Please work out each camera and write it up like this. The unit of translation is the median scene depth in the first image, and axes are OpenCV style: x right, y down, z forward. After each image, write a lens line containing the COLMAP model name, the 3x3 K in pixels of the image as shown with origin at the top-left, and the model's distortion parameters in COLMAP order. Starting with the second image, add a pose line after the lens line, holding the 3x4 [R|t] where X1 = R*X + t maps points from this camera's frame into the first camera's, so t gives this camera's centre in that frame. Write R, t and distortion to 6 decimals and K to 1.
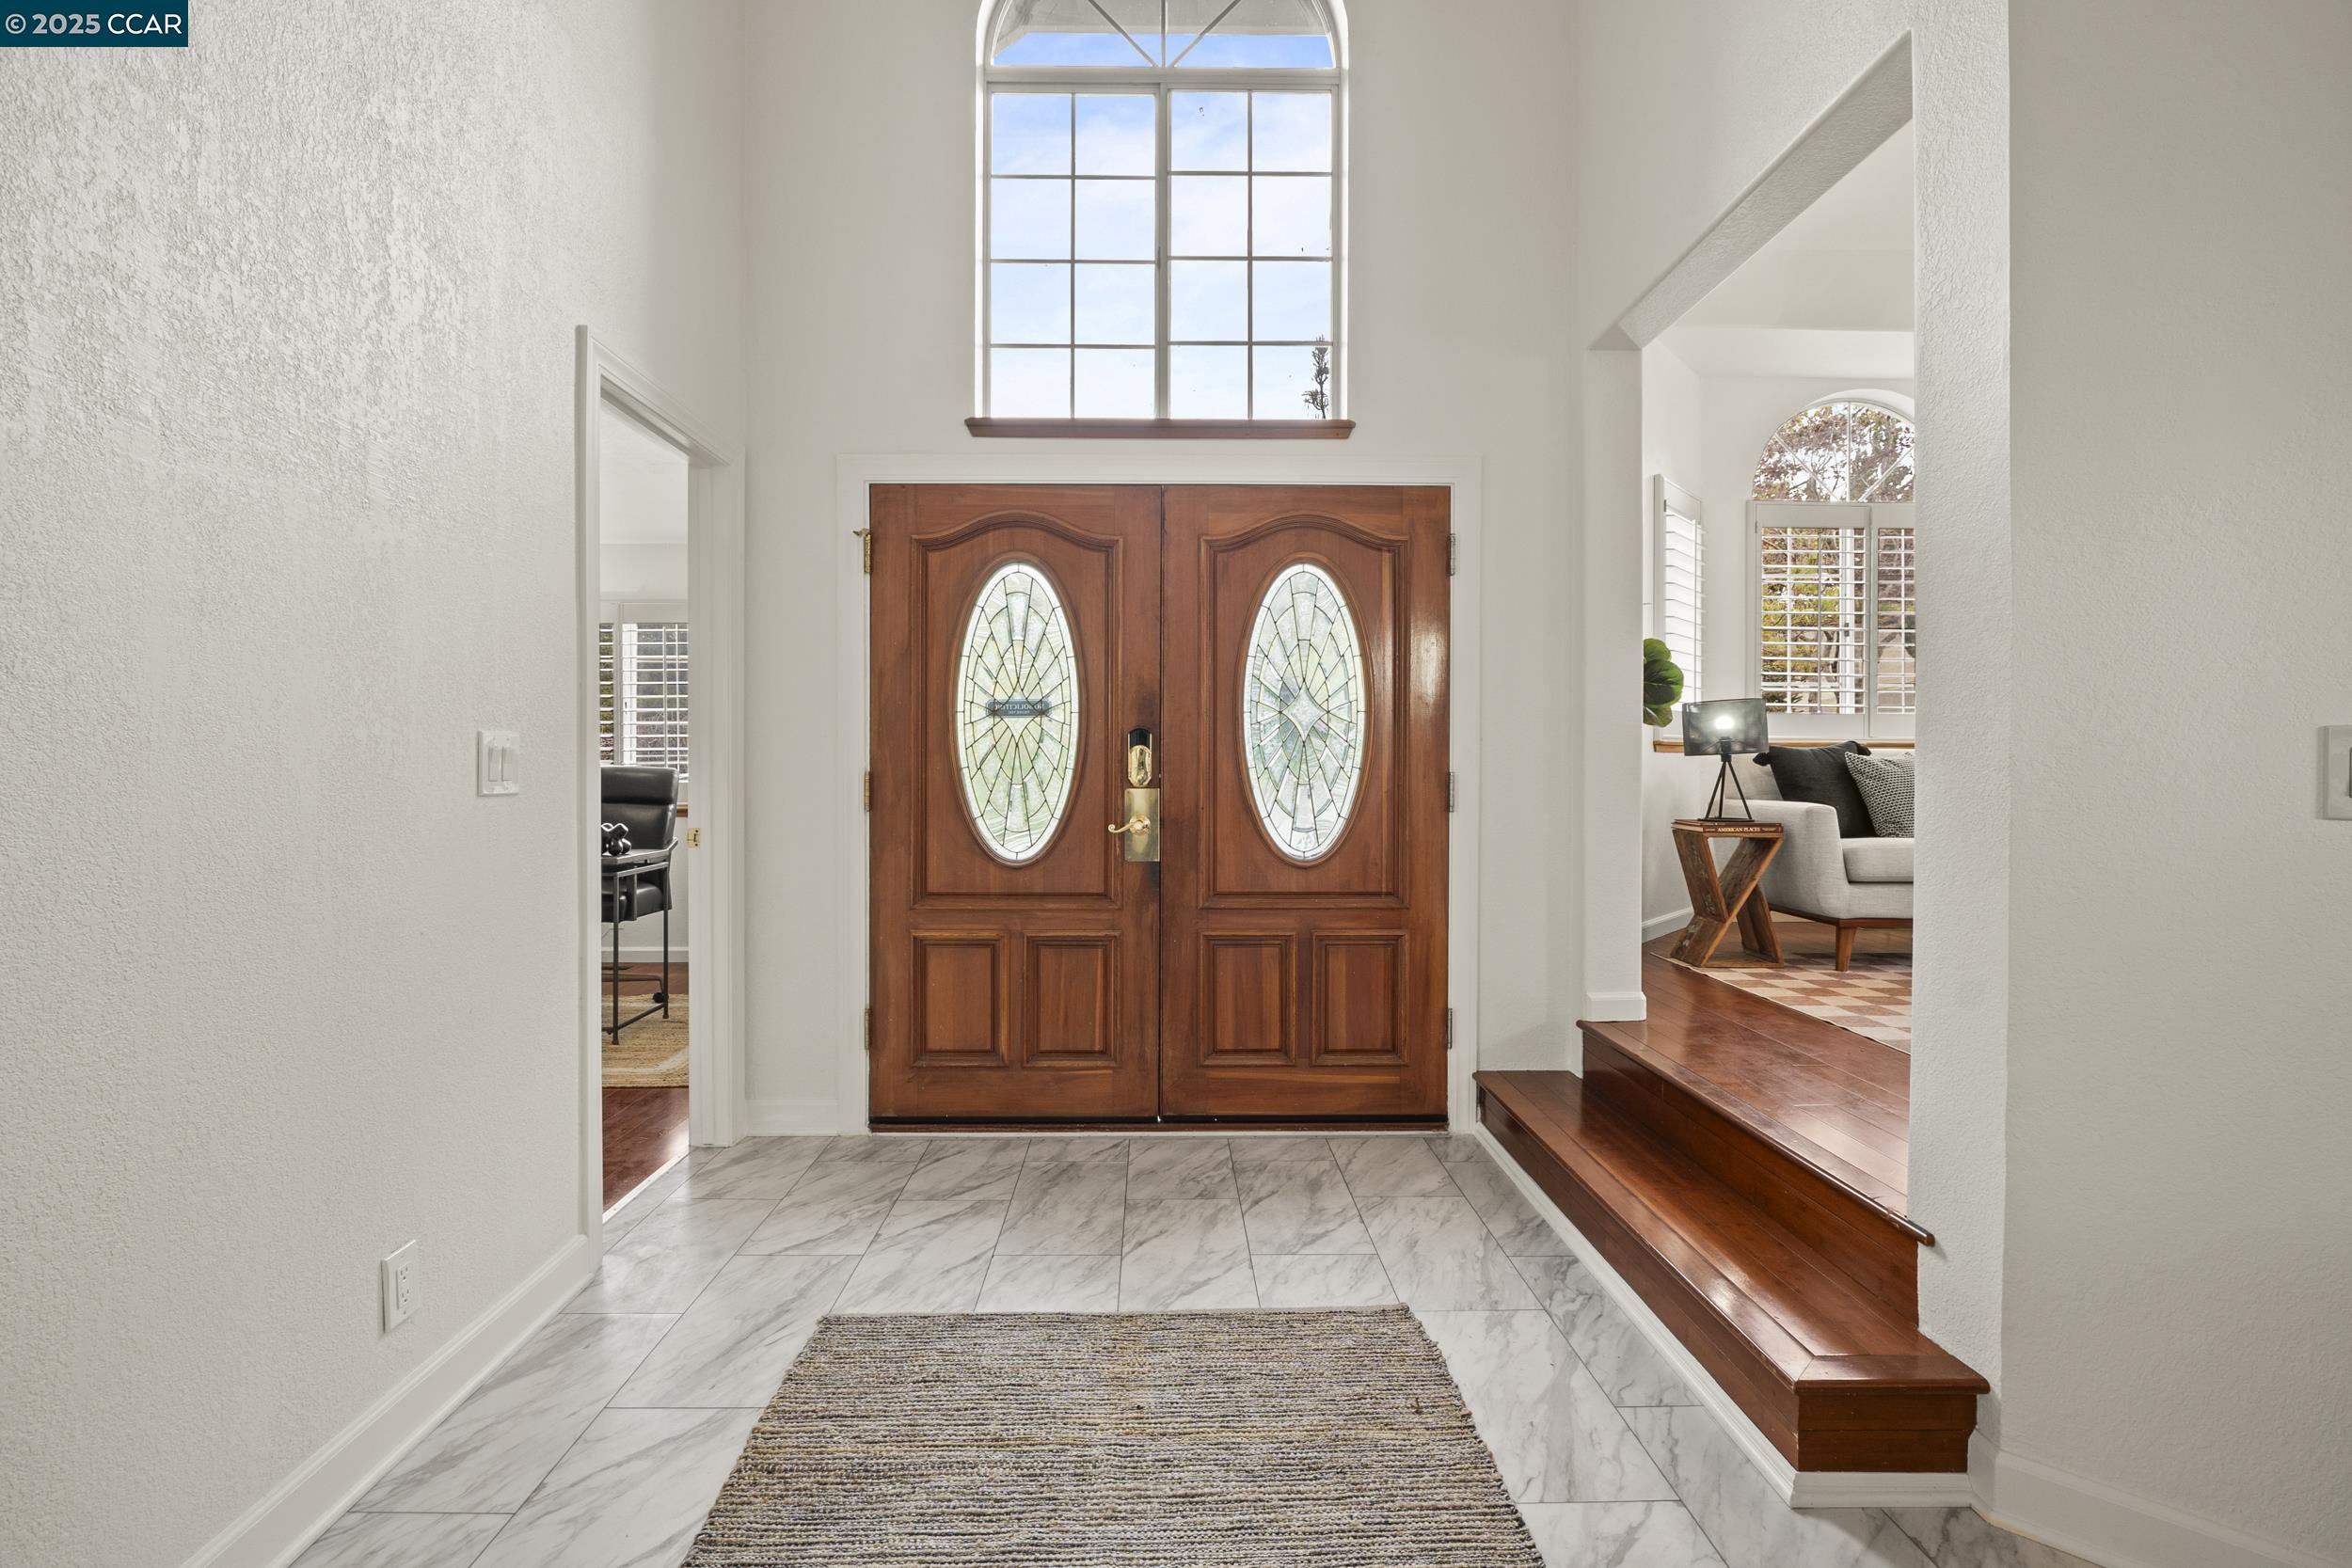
lens RADIAL K [[1079.7, 0, 1171.5], [0, 1079.7, 770.4], [0, 0, 1]] dist [-0.010525, -0.000738]
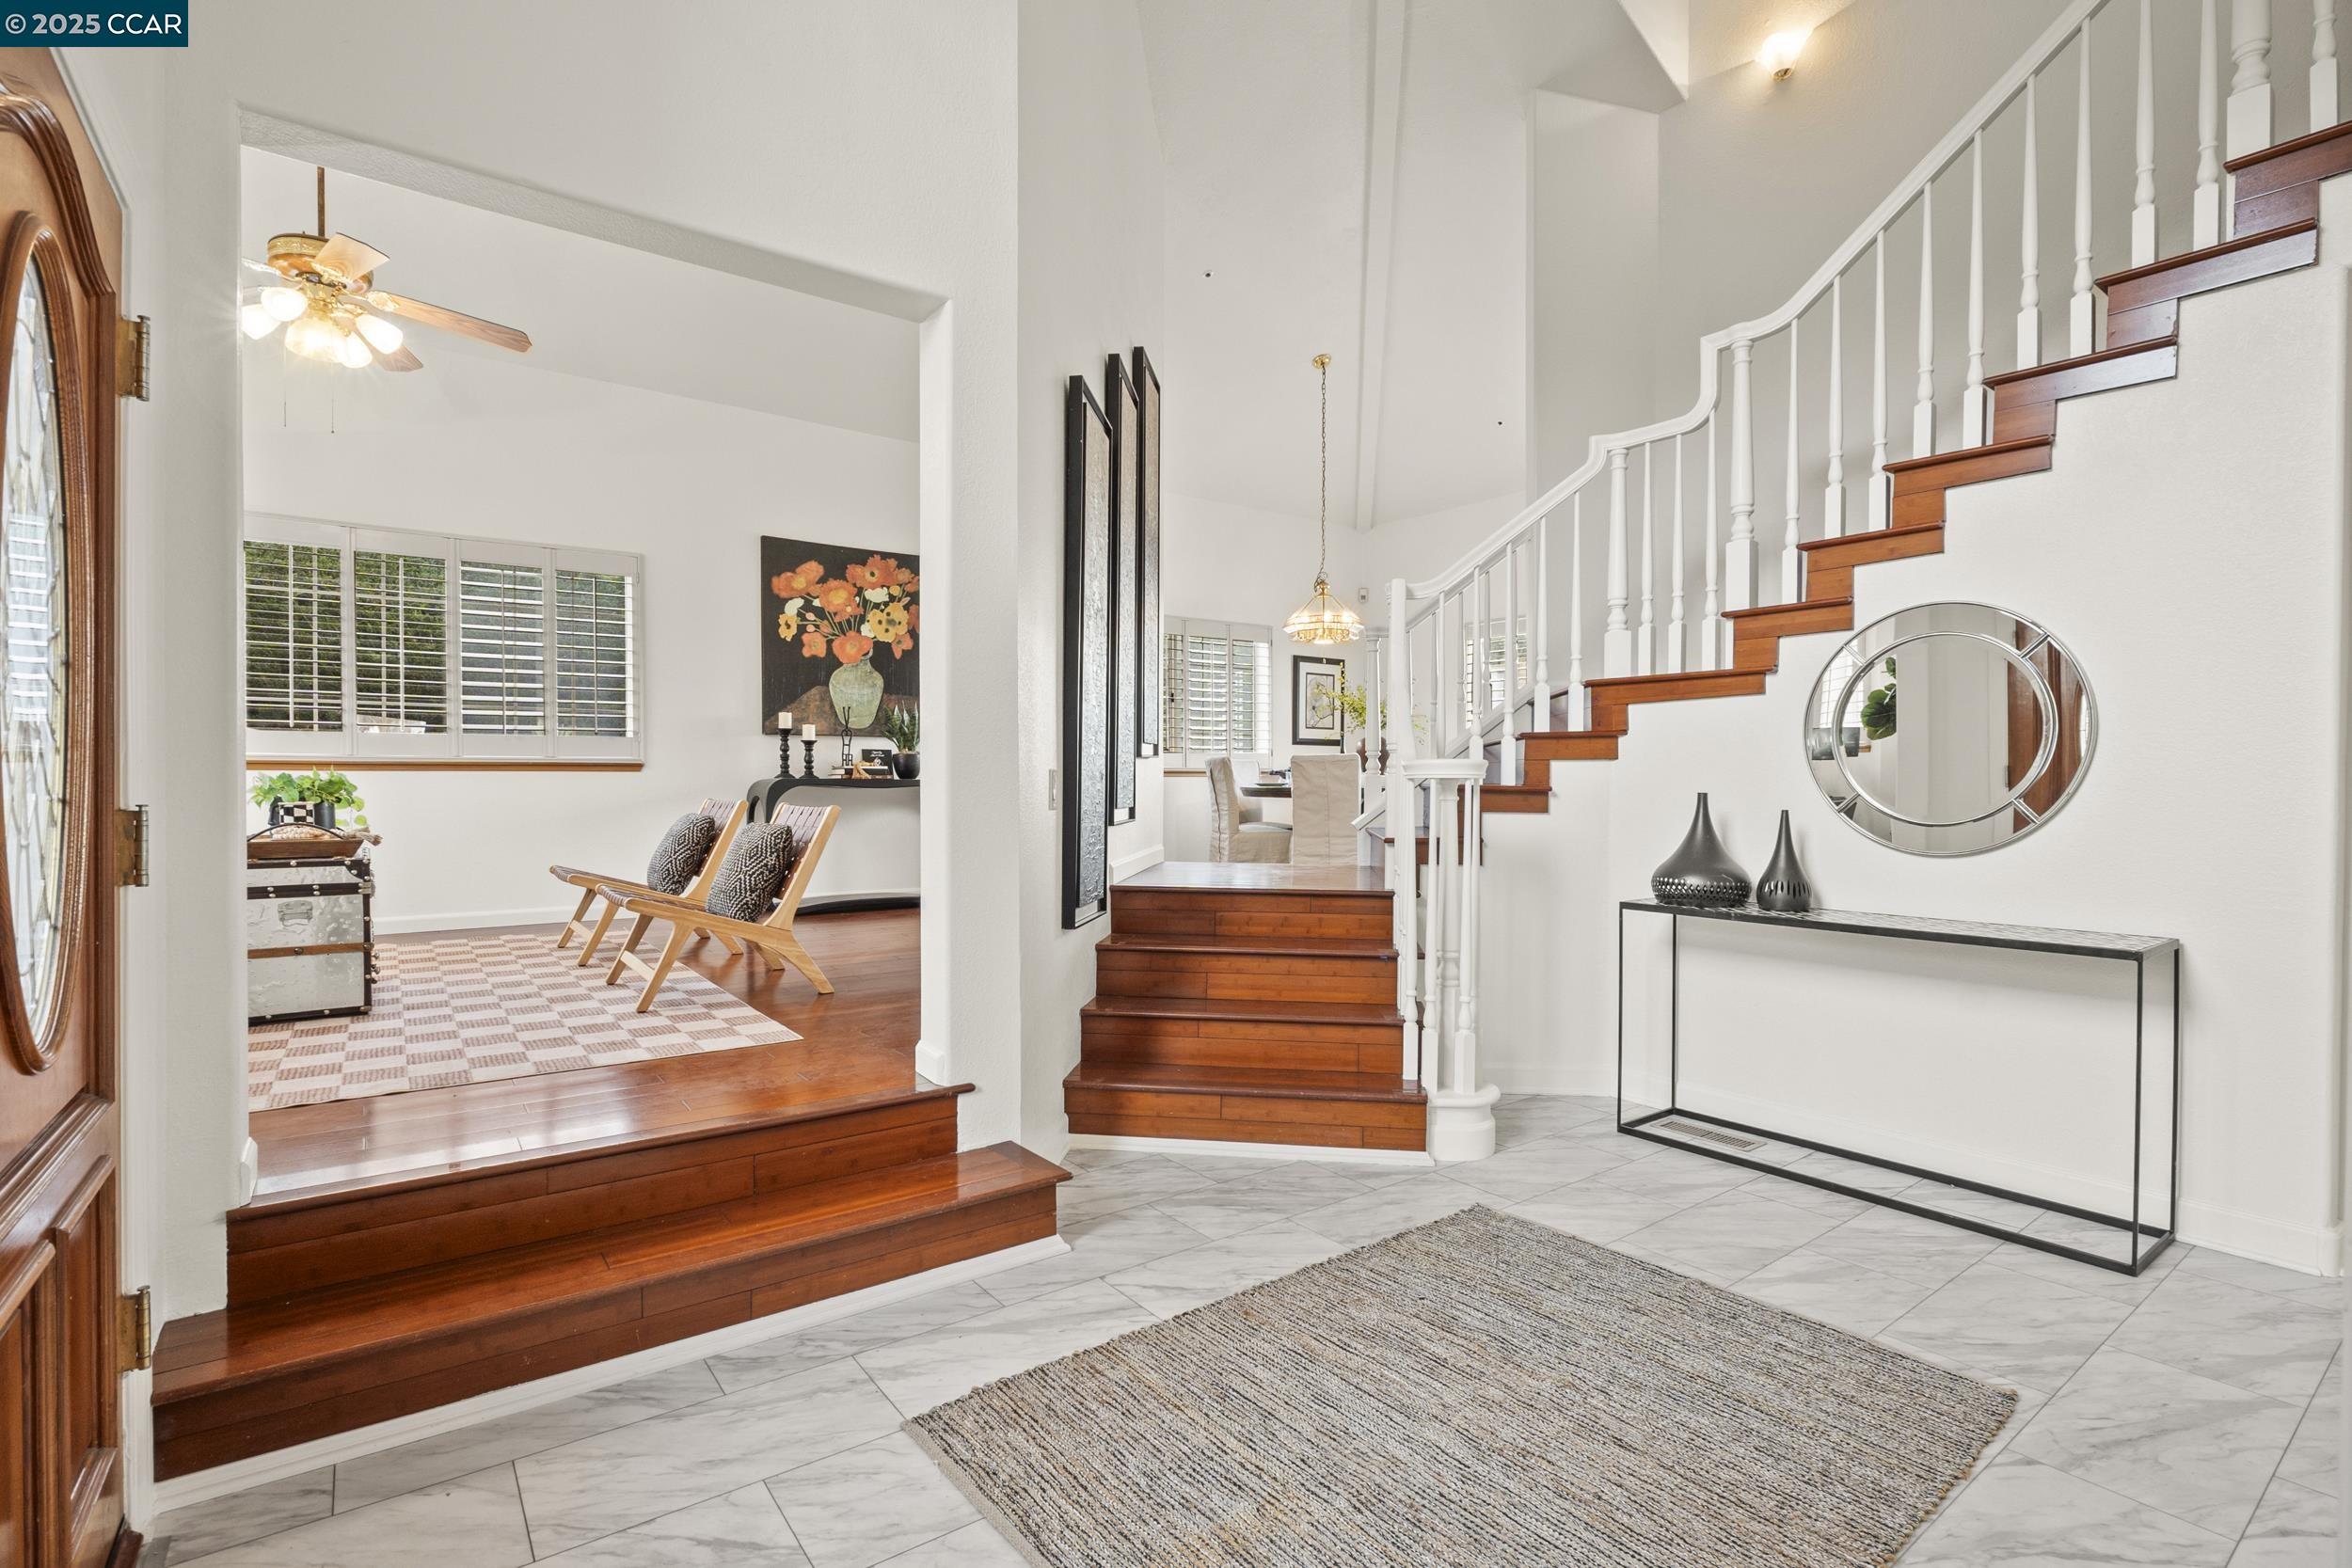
lens RADIAL K [[1079.7, 0, 1167.8], [0, 1079.7, 781.3], [0, 0, 1]] dist [-0.010525, -0.000738]
pose [[-0.571309, -0.010814, 0.820664, -0.458801], [-0.001543, 0.999926, 0.012101, -0.022290], [-0.820733, 0.005647, -0.571283, 0.996003]]
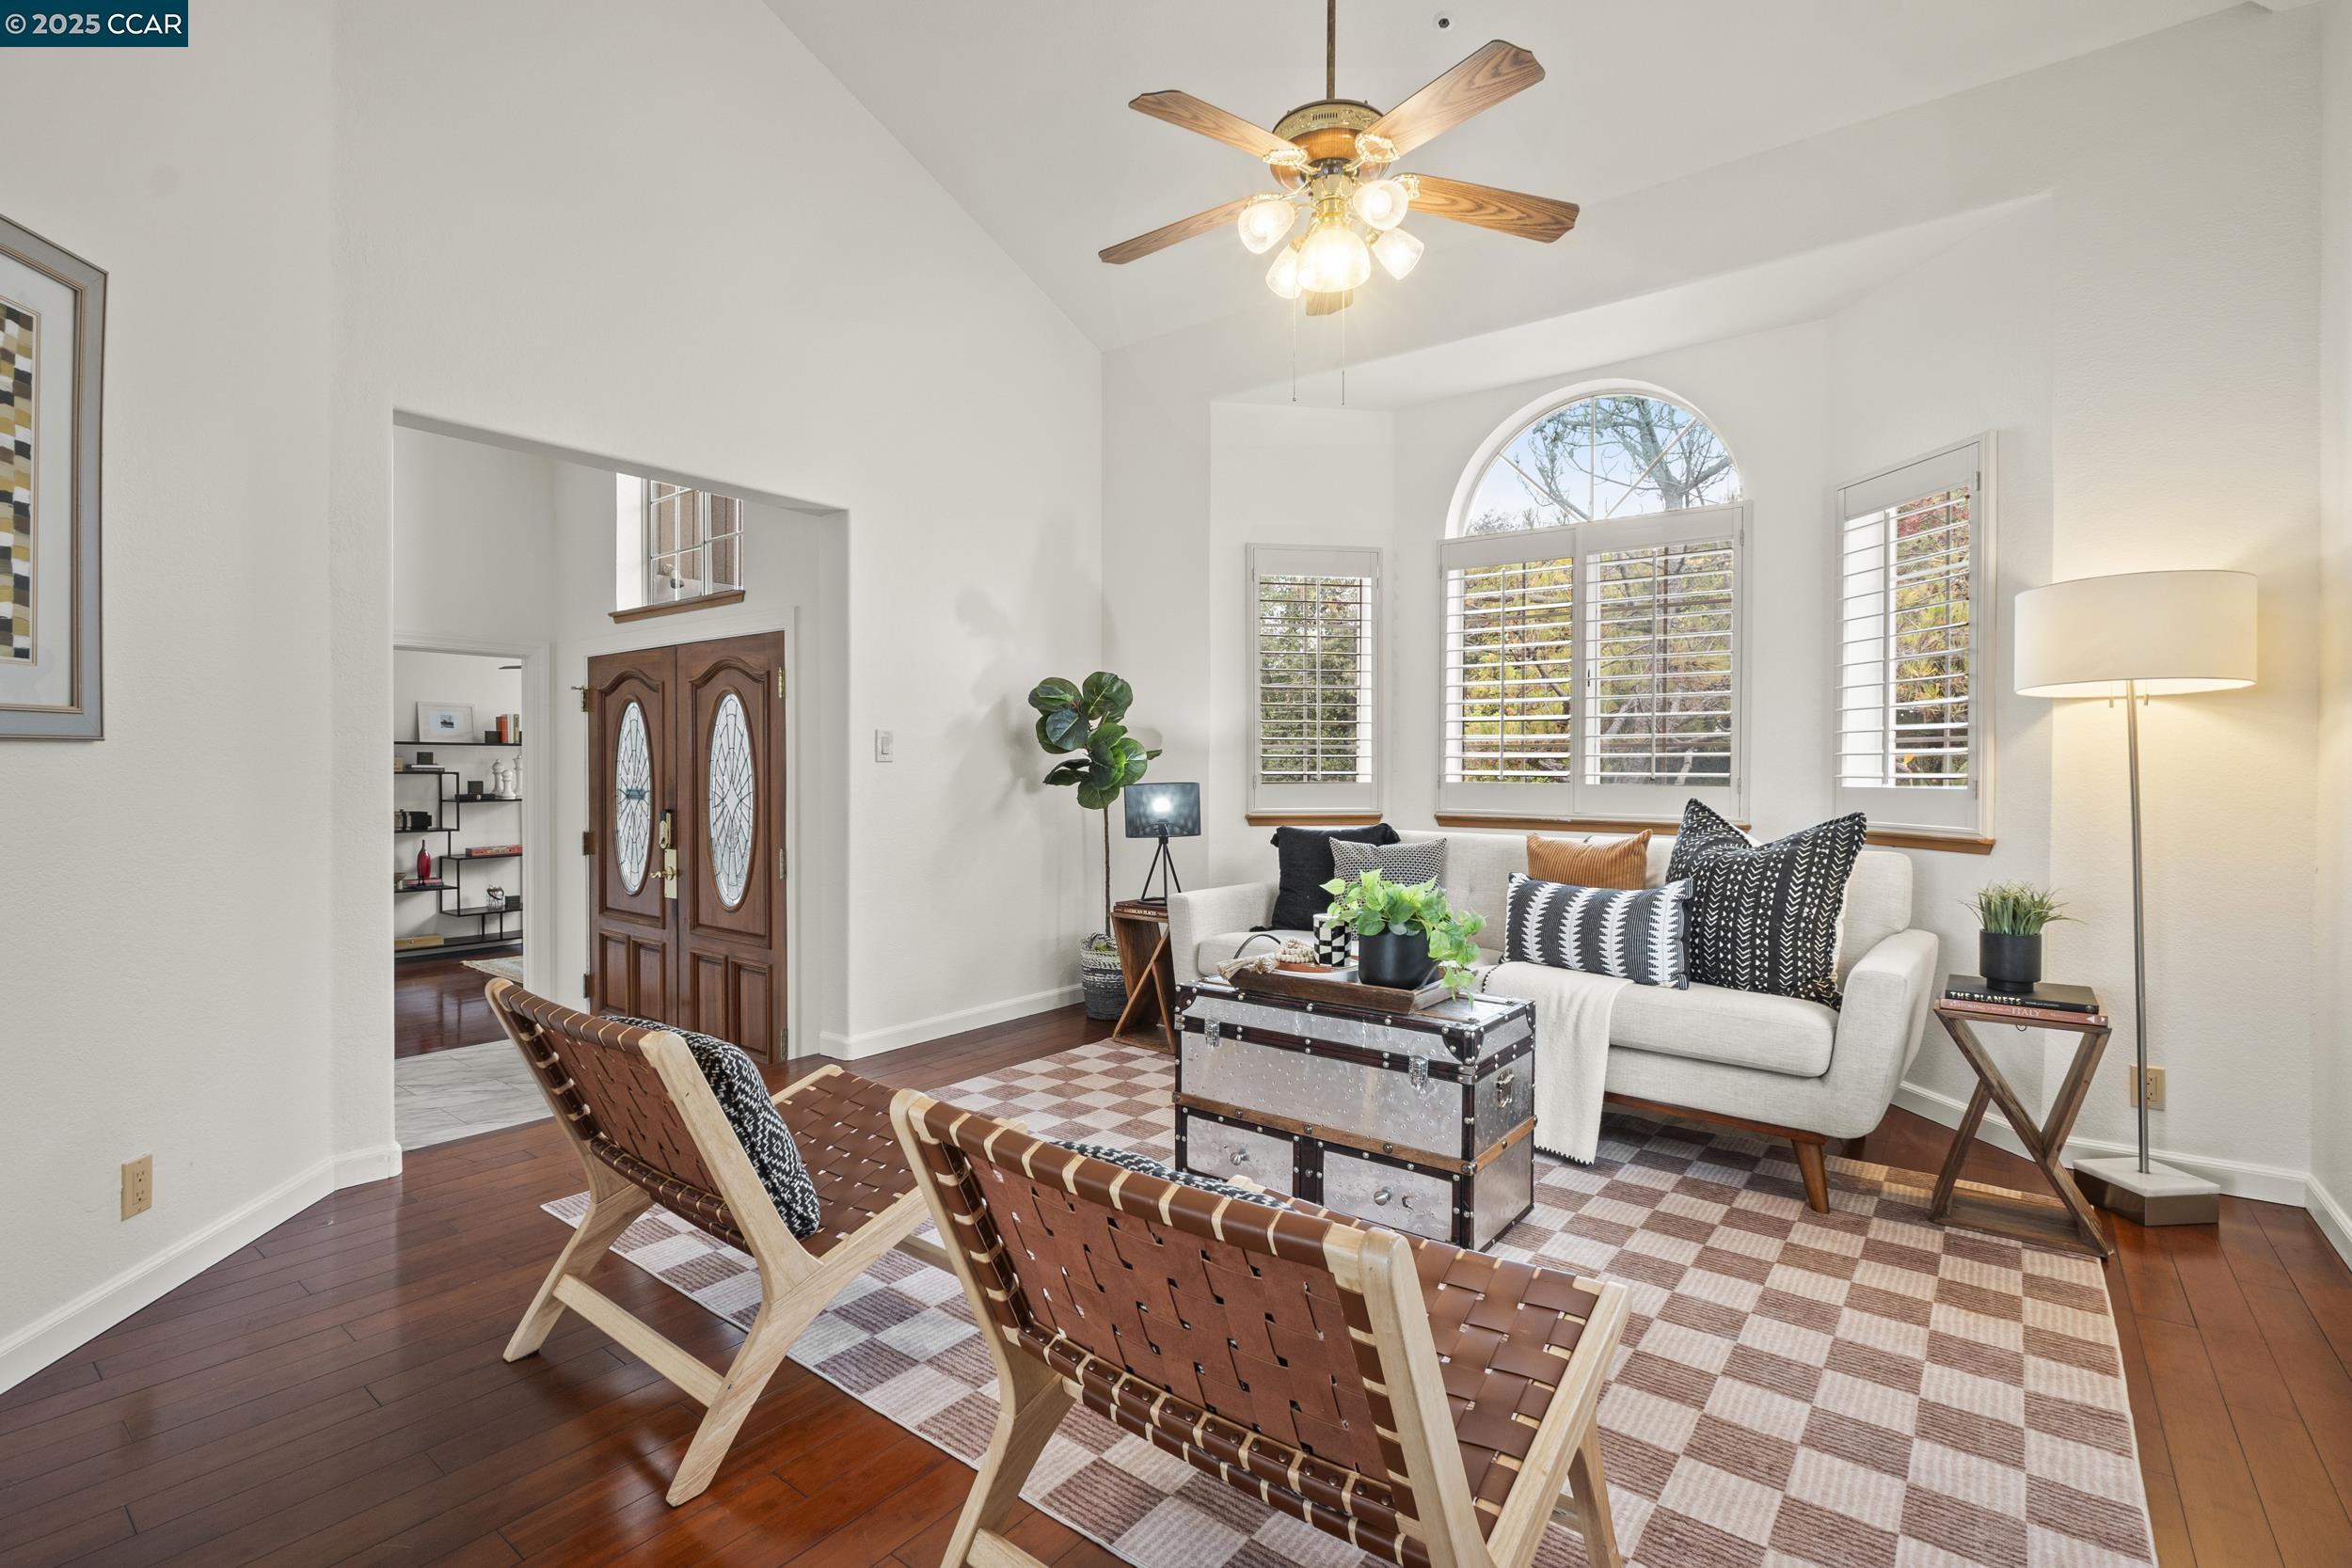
lens RADIAL K [[1079.7, 0, 1174.9], [0, 1079.7, 777.7], [0, 0, 1]] dist [-0.010525, -0.000738]
pose [[0.777301, 0.006612, -0.629095, 1.454304], [-0.009114, 0.999958, -0.000752, -0.087389], [0.629063, 0.006318, 0.777328, 0.280630]]
